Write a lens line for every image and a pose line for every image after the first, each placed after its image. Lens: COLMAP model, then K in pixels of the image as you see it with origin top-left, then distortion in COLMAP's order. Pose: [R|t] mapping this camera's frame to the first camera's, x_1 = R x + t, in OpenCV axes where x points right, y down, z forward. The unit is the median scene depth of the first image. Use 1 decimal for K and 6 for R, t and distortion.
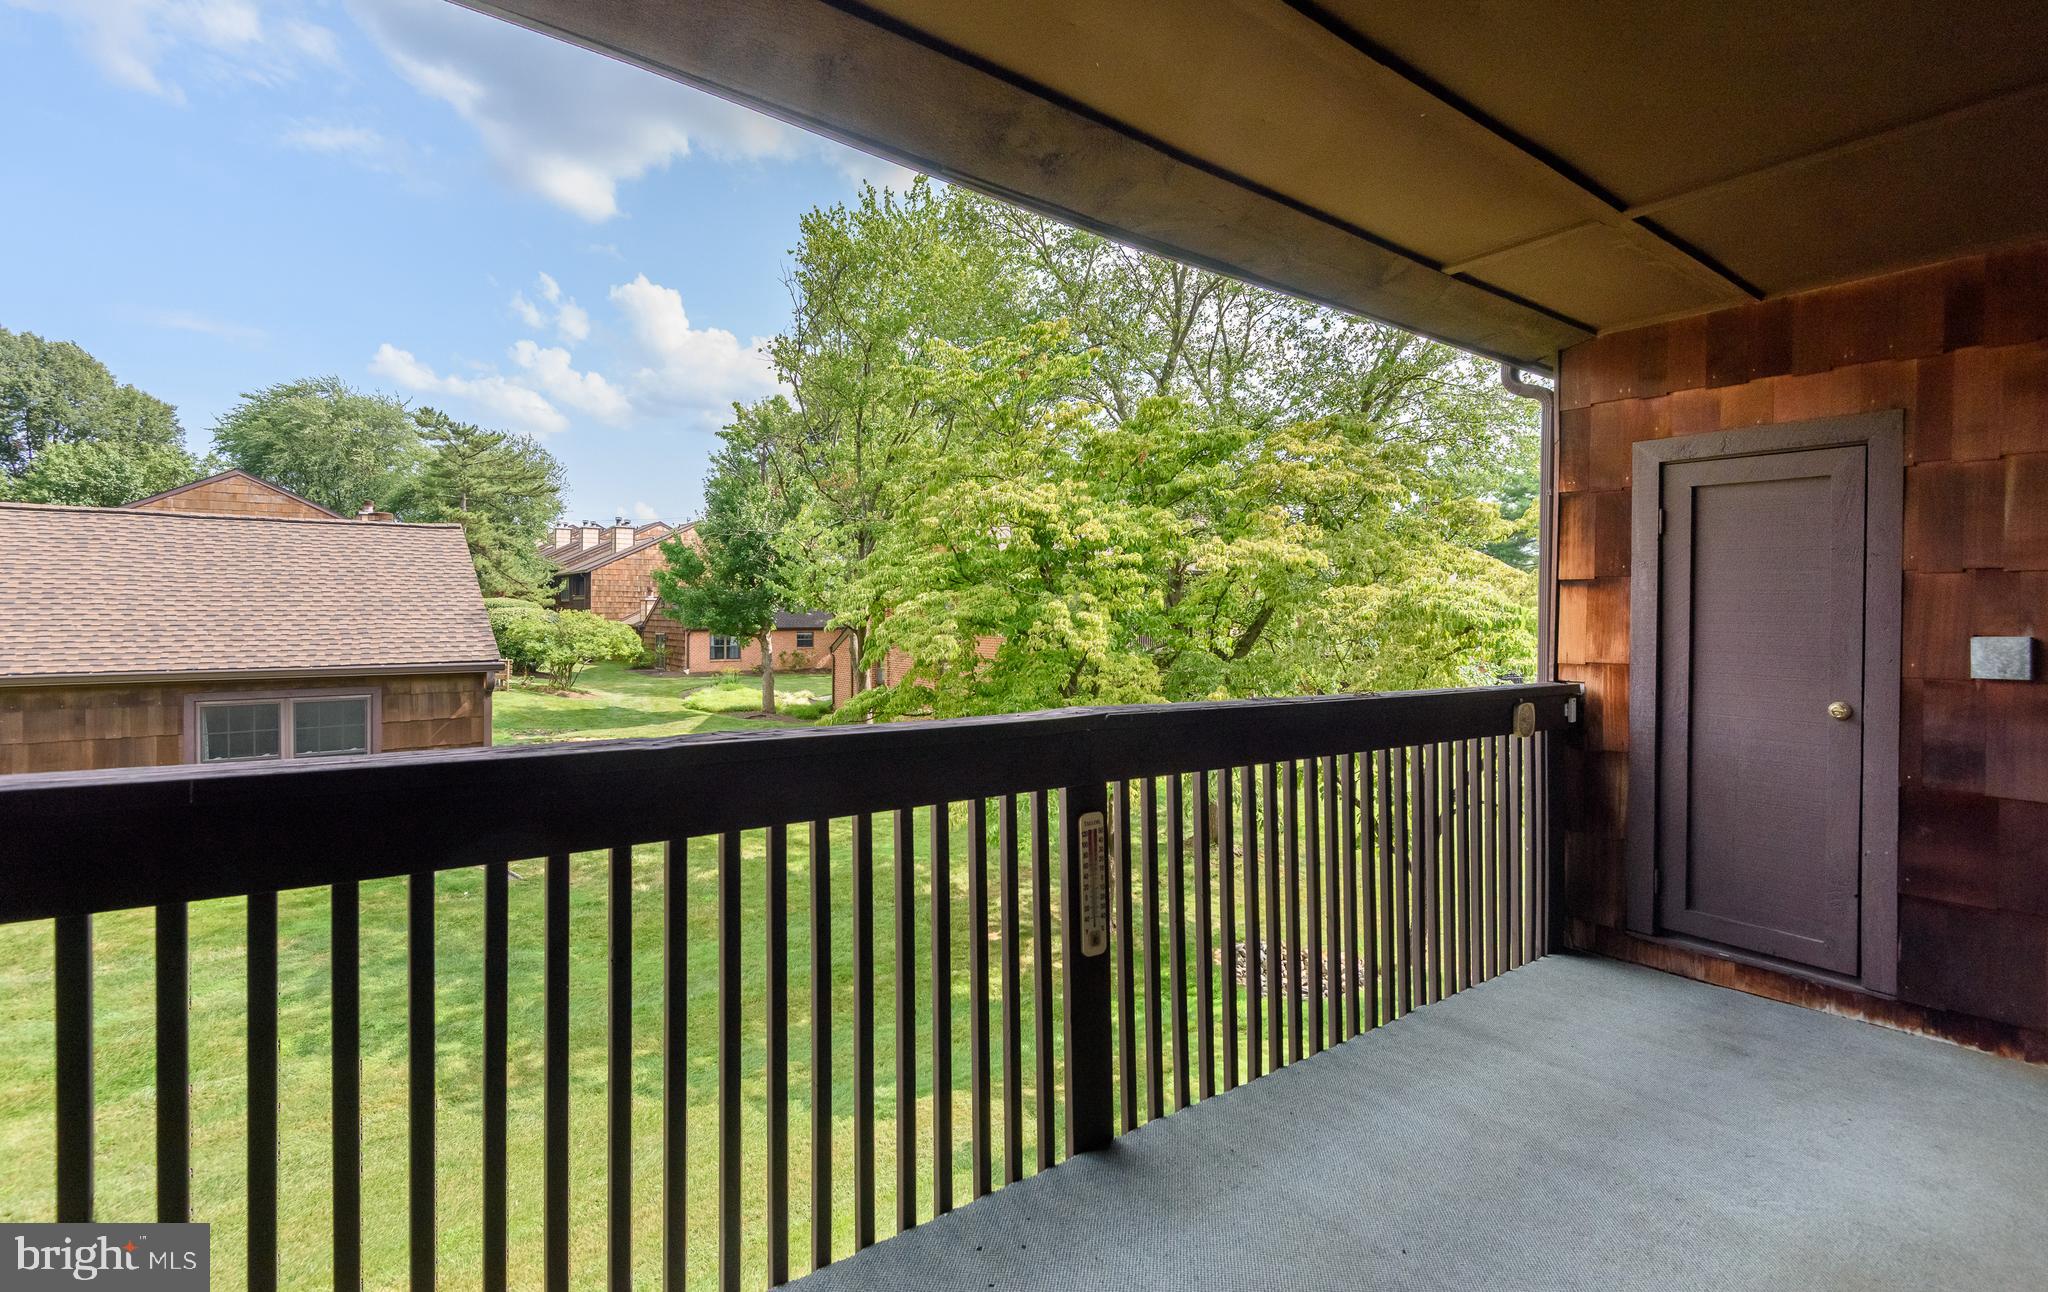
lens RADIAL K [[919.5, 0, 1032.3], [0, 919.5, 628.0], [0, 0, 1]] dist [0.012730, -0.003095]
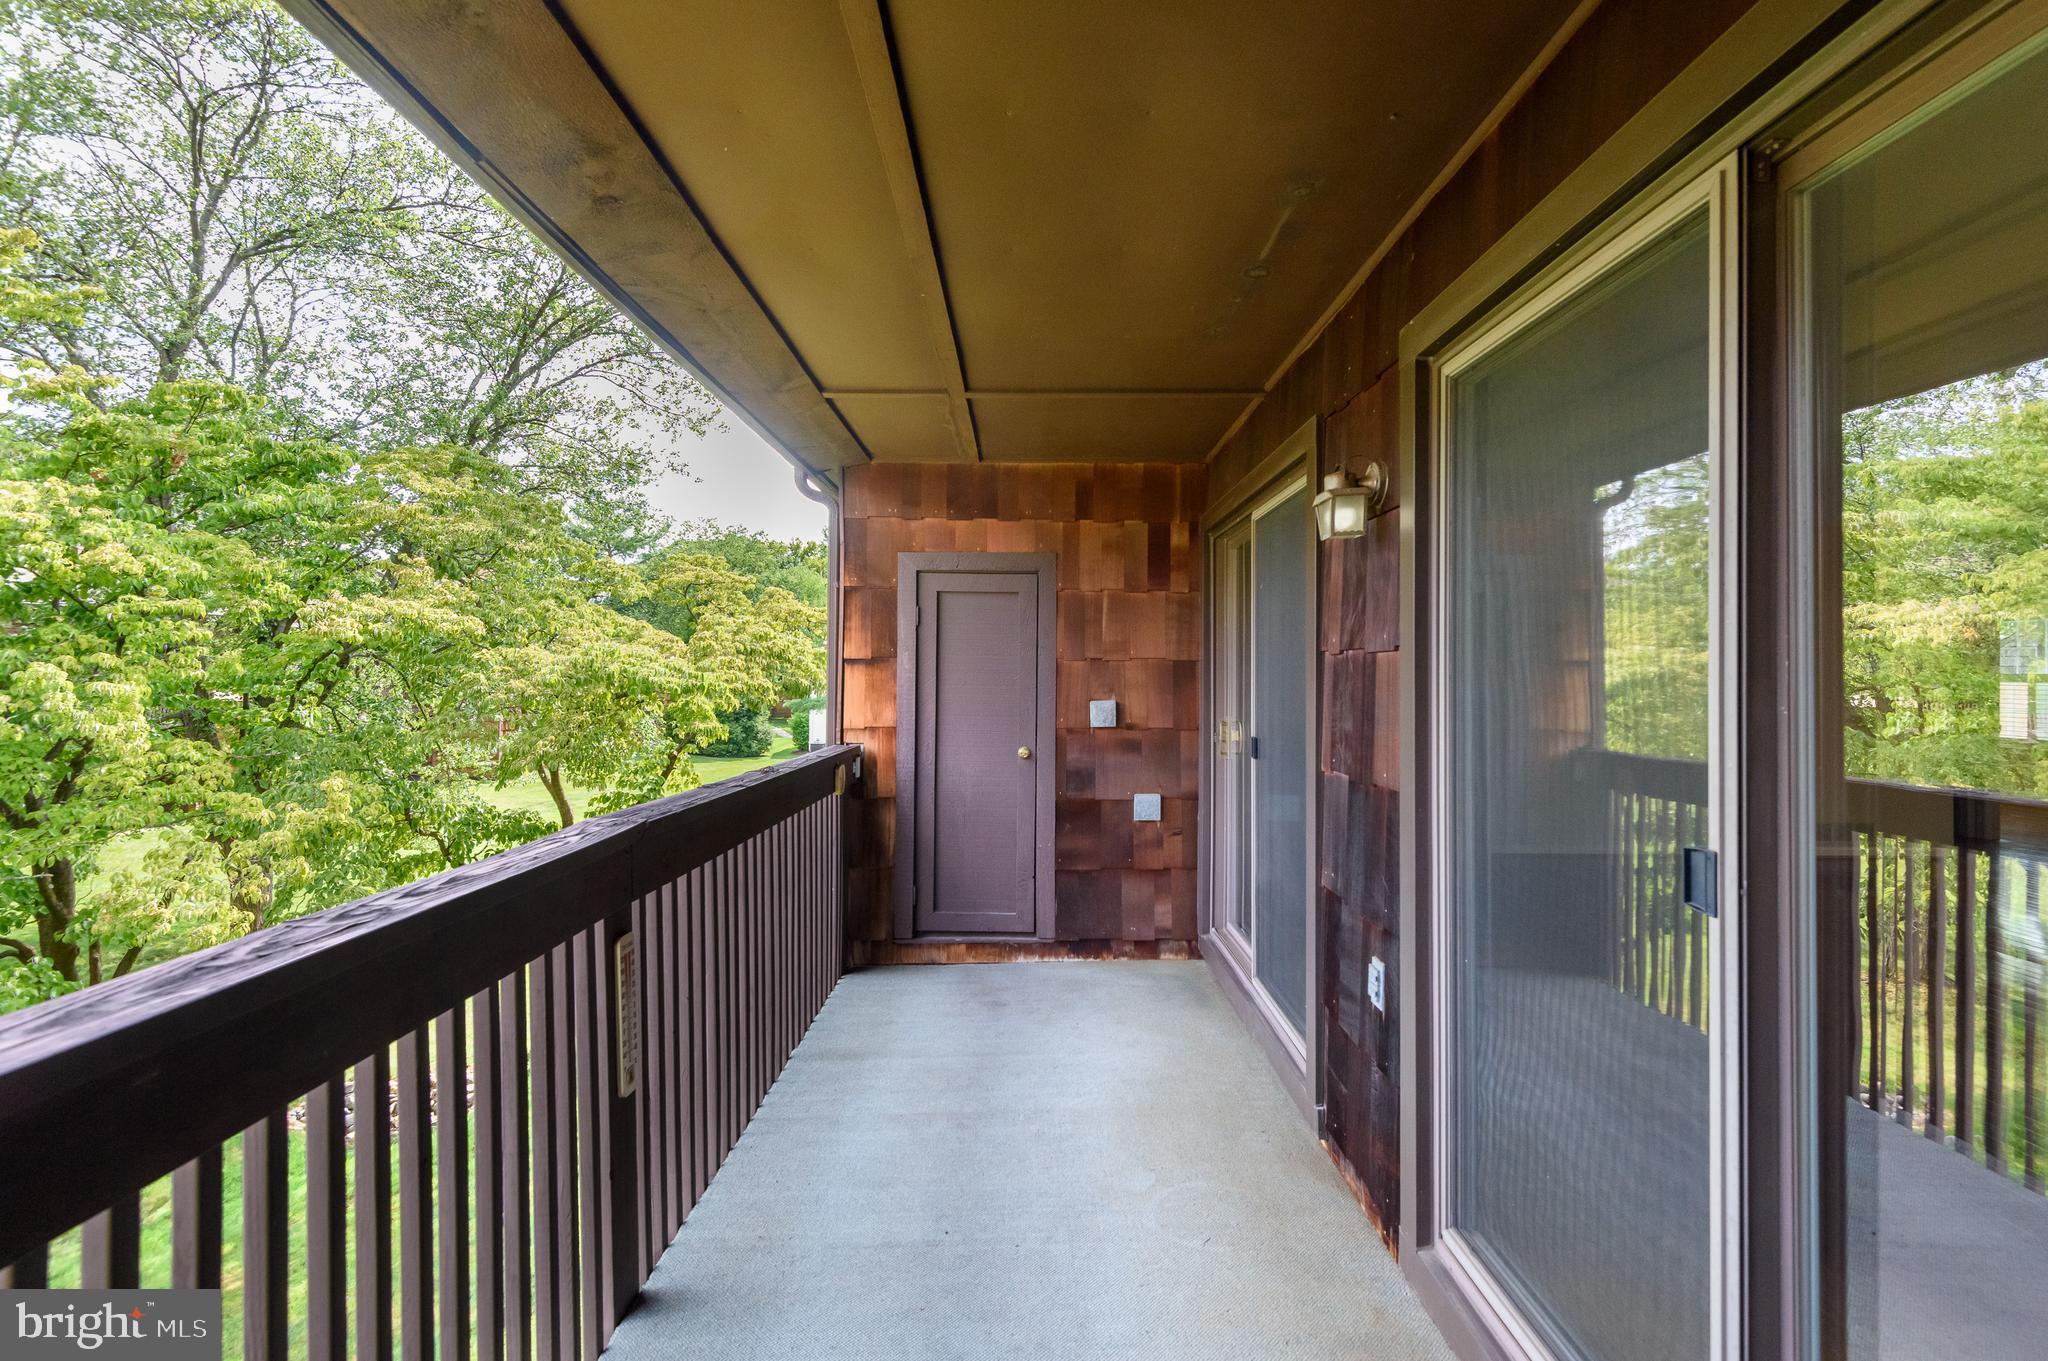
lens RADIAL K [[933.8, 0, 1037.2], [0, 933.8, 668.8], [0, 0, 1]] dist [0.029409, -0.012027]
pose [[0.607044, -0.002094, 0.794666, -0.262886], [0.016282, 0.999819, -0.009804, -0.025658], [-0.794502, 0.018890, 0.606968, 0.075778]]
